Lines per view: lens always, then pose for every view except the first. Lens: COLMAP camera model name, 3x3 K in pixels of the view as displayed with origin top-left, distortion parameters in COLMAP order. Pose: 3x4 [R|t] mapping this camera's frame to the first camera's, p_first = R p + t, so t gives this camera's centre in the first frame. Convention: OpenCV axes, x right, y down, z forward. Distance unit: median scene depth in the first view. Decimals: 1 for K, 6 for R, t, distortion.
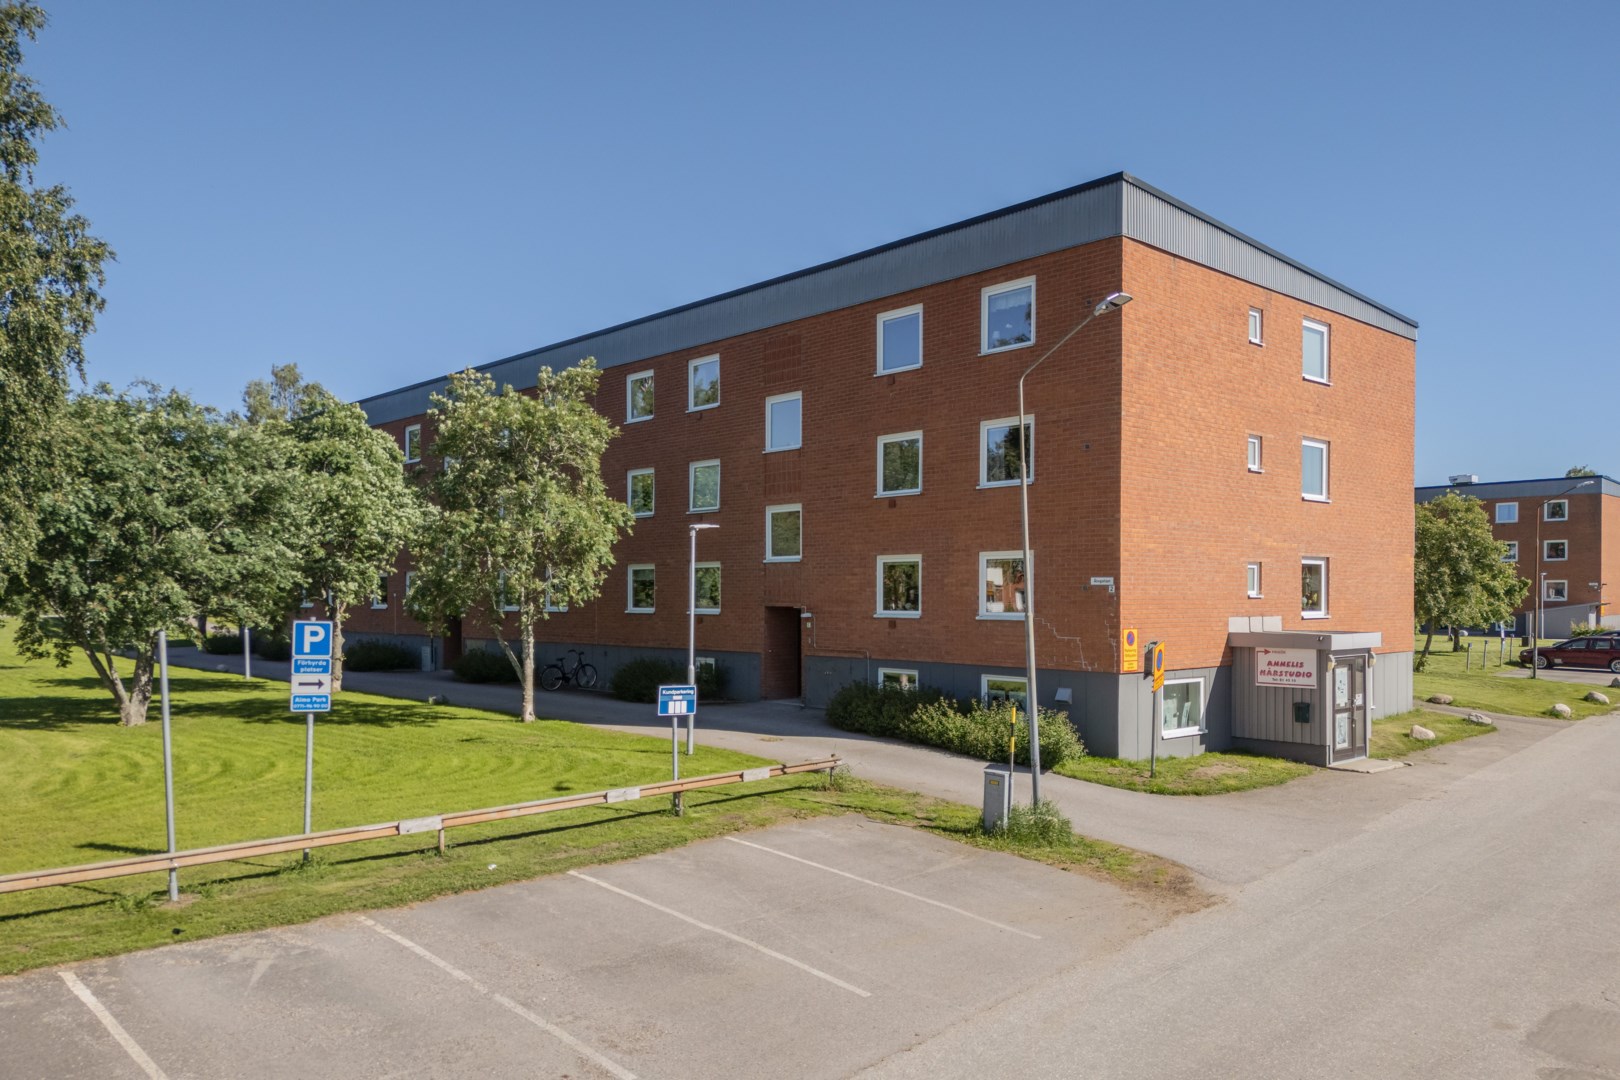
lens RADIAL K [[1185.7, 0, 810.0], [0, 1185.7, 598.8], [0, 0, 1]] dist [0.122652, -0.111734]
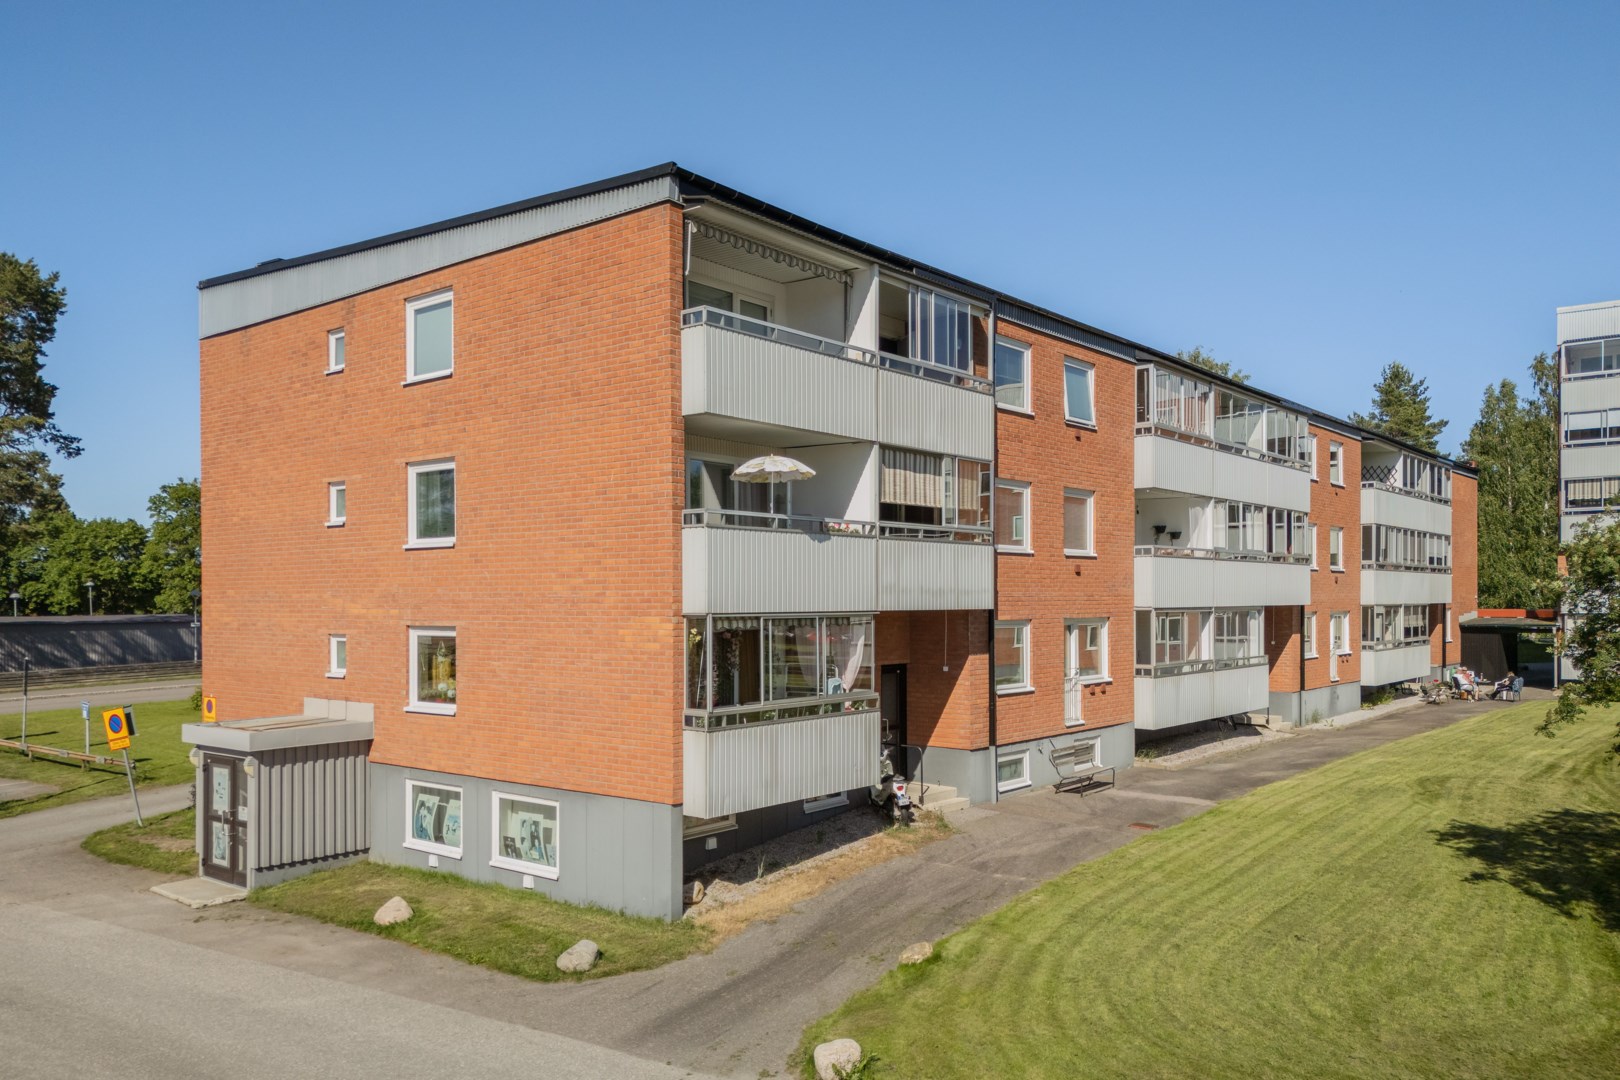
lens RADIAL K [[1185.7, 0, 810.0], [0, 1185.7, 598.8], [0, 0, 1]] dist [0.122652, -0.111734]
pose [[0.117739, -0.000204, -0.993045, 1.317866], [0.003233, 0.999995, 0.000178, -0.057567], [0.993039, -0.003232, 0.117739, 1.308787]]
